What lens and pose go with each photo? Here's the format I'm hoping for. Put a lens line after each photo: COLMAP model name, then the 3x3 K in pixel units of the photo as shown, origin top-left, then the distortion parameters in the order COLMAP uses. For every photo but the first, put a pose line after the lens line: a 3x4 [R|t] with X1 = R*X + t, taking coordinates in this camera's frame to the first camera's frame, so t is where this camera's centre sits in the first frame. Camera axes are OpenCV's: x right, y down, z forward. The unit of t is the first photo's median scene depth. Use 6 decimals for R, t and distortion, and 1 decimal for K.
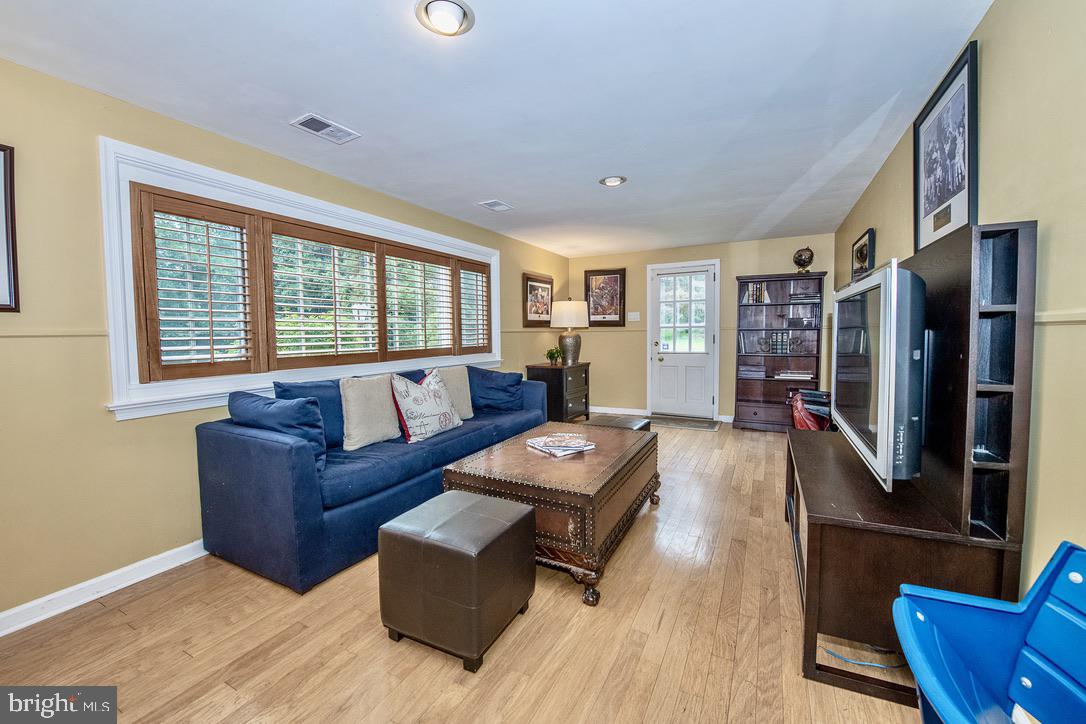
lens RADIAL K [[430.9, 0, 546.6], [0, 430.9, 356.5], [0, 0, 1]] dist [-0.017991, -0.001893]
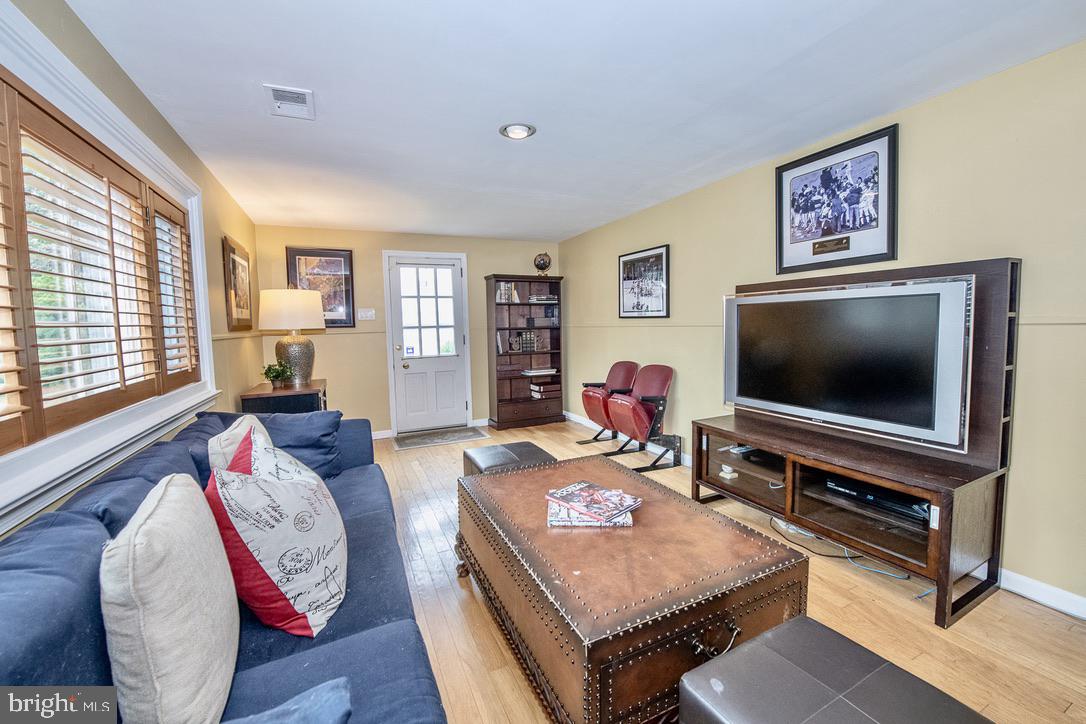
lens RADIAL K [[430.9, 0, 546.6], [0, 430.9, 356.5], [0, 0, 1]] dist [-0.017991, -0.001893]
pose [[0.598578, -0.066368, 0.798311, -0.247253], [0.062481, 0.997394, 0.036070, -0.026620], [-0.798624, 0.028289, 0.601165, 0.299394]]
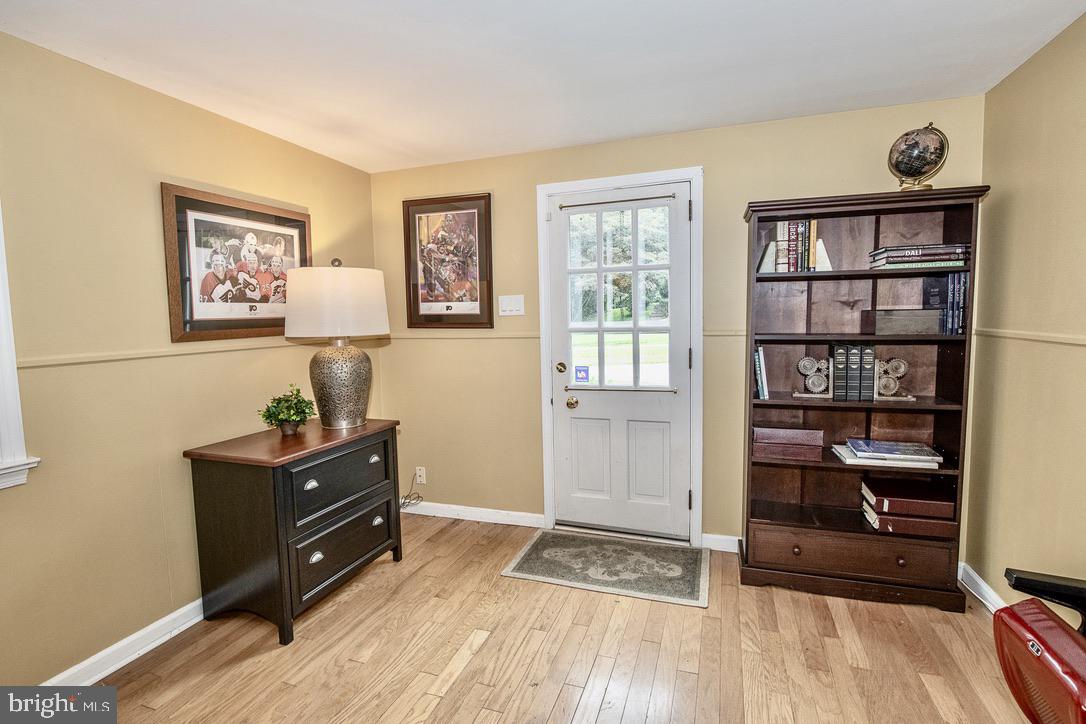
lens RADIAL K [[514.9, 0, 545.9], [0, 514.9, 357.6], [0, 0, 1]] dist [-0.012886, -0.000043]
pose [[0.989776, -0.021669, 0.140973, 0.175742], [0.018210, 0.999502, 0.025784, -0.056605], [-0.141461, -0.022953, 0.989678, 0.515282]]
